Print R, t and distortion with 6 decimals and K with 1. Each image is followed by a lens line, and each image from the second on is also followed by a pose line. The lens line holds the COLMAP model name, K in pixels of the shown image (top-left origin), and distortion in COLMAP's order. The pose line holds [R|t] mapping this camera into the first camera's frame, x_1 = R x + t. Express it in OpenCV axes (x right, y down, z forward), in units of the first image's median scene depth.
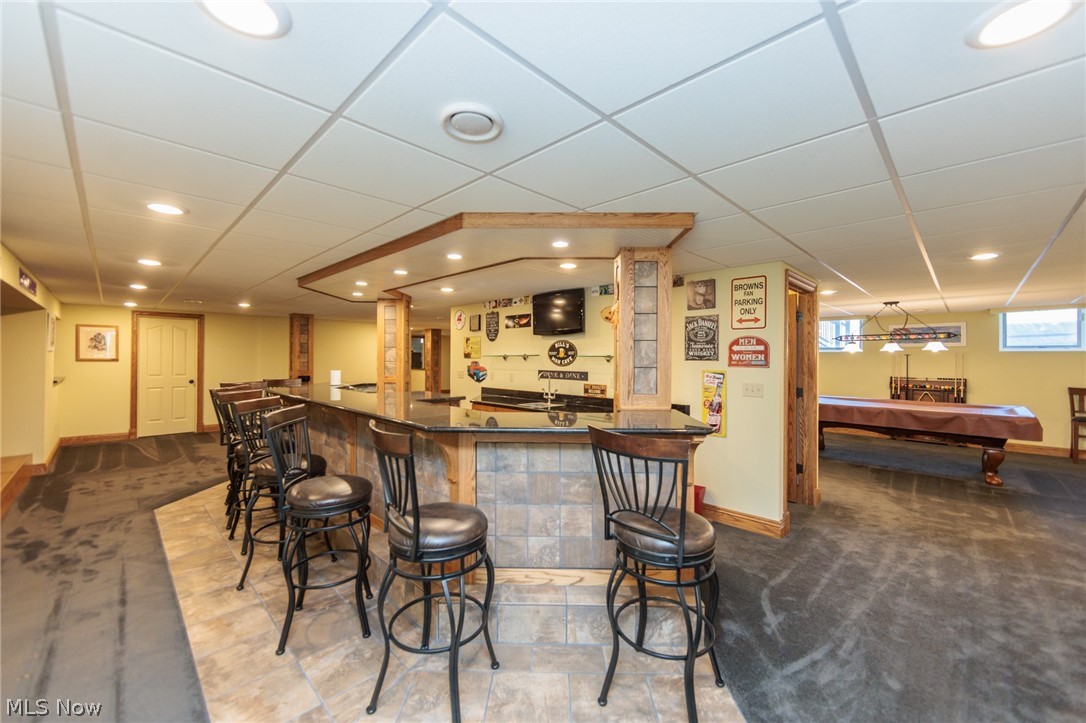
lens RADIAL K [[426.3, 0, 546.4], [0, 426.3, 355.9], [0, 0, 1]] dist [-0.003520, -0.001395]
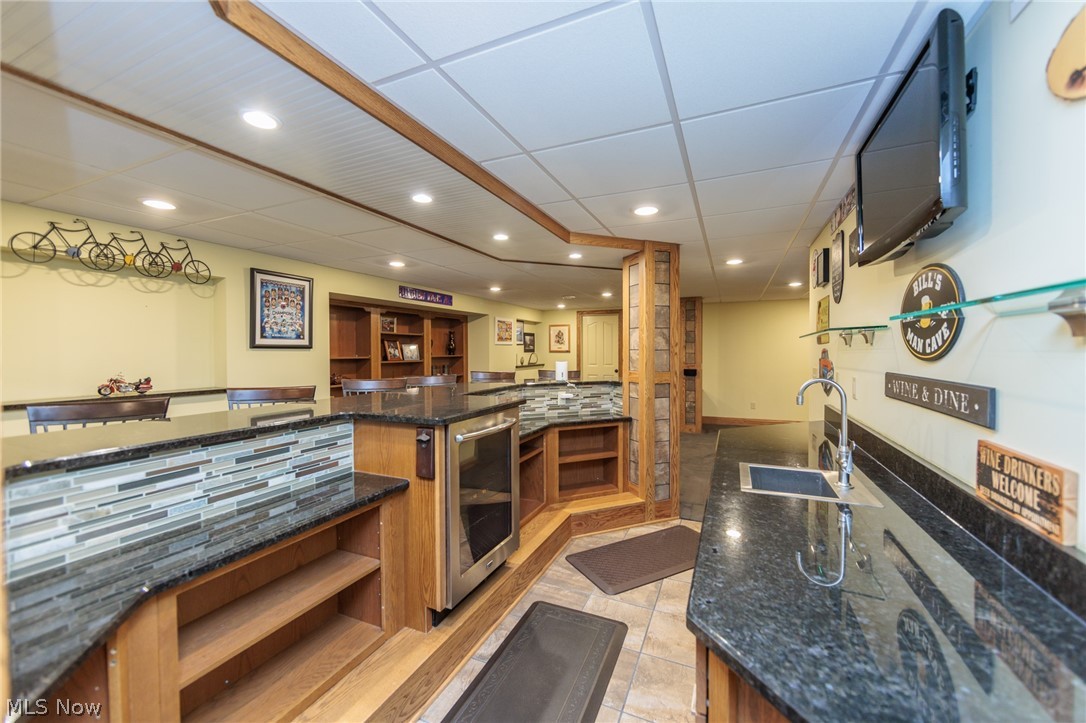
lens RADIAL K [[426.3, 0, 544.2], [0, 426.3, 356.1], [0, 0, 1]] dist [-0.003520, -0.001395]
pose [[0.352883, 0.005585, -0.935651, 0.200655], [0.006471, 0.999944, 0.008410, 0.016518], [0.935645, -0.009022, 0.352827, 0.662525]]
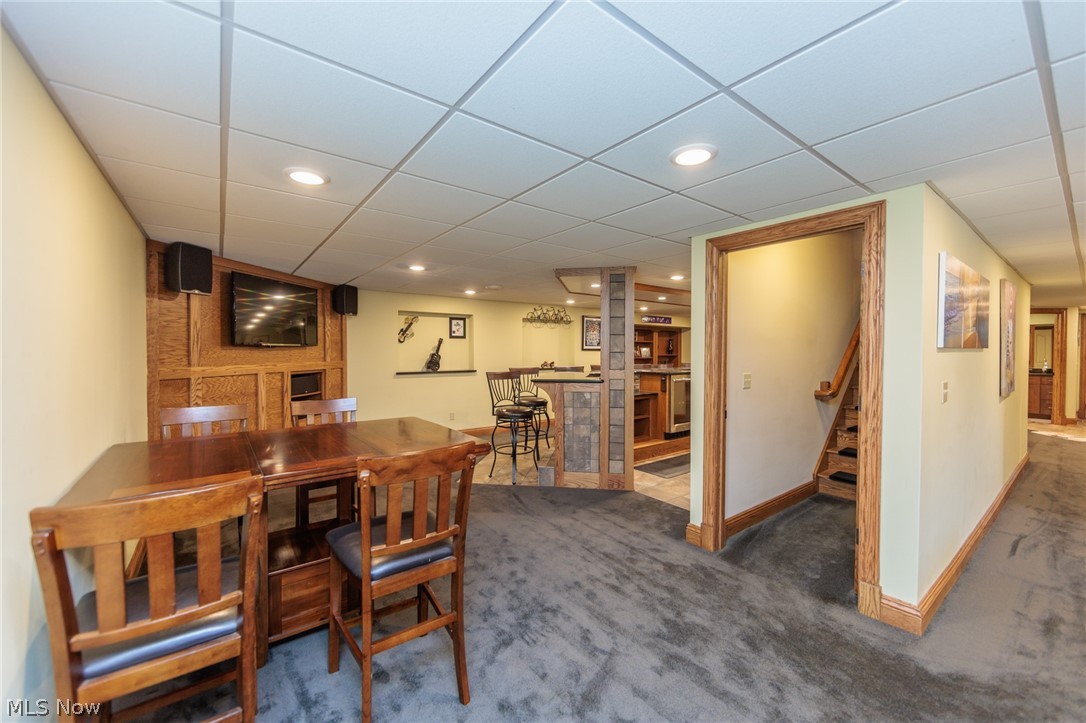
lens RADIAL K [[426.3, 0, 541.8], [0, 426.3, 359.3], [0, 0, 1]] dist [-0.003520, -0.001395]
pose [[-0.140709, 0.014602, -0.989943, 0.866164], [-0.002471, 0.999883, 0.015100, 0.016385], [0.990048, 0.004571, -0.140656, 0.555034]]
